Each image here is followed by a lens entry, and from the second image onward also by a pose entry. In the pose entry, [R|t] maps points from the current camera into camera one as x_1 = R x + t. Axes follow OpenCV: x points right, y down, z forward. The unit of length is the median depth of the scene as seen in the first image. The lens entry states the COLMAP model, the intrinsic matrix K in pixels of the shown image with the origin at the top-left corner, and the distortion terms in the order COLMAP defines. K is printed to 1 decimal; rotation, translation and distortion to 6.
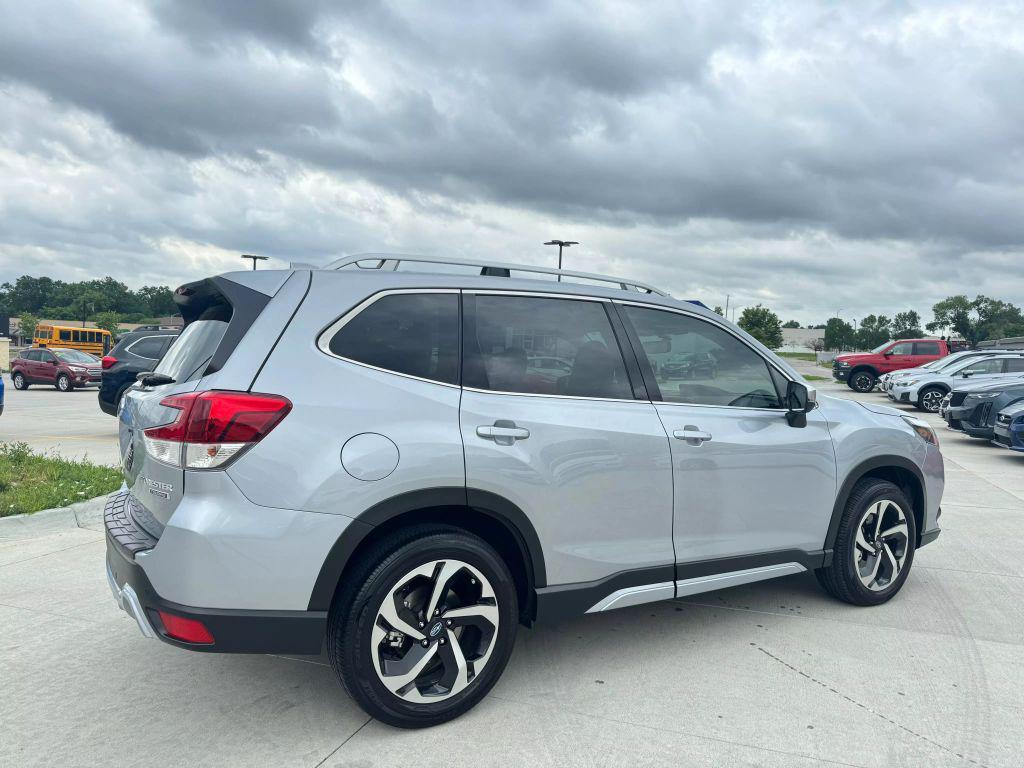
lens RADIAL K [[769.2, 0, 507.7], [0, 769.2, 387.1], [0, 0, 1]] dist [0.164242, -0.274312]
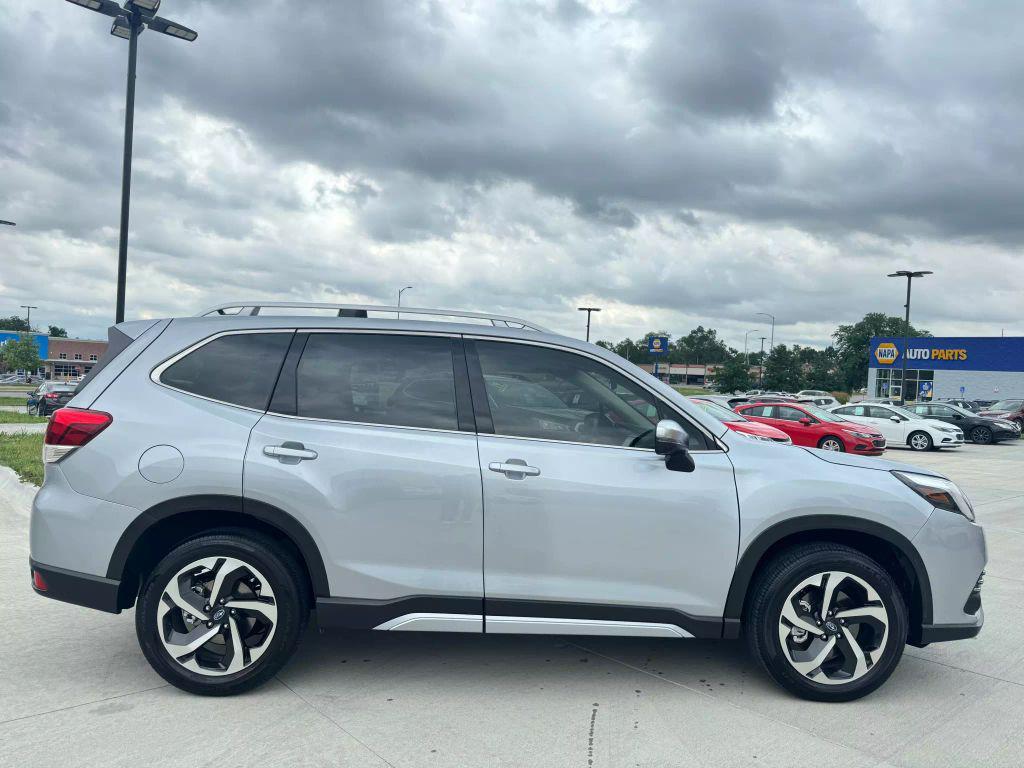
lens RADIAL K [[739.4, 0, 512.0], [0, 739.4, 384.0], [0, 0, 1]] dist [0.143013, -0.230612]
pose [[0.853051, 0.000532, -0.521827, 0.780653], [-0.033256, 0.998022, -0.053348, 0.005065], [0.520766, 0.062862, 0.851382, 0.202545]]
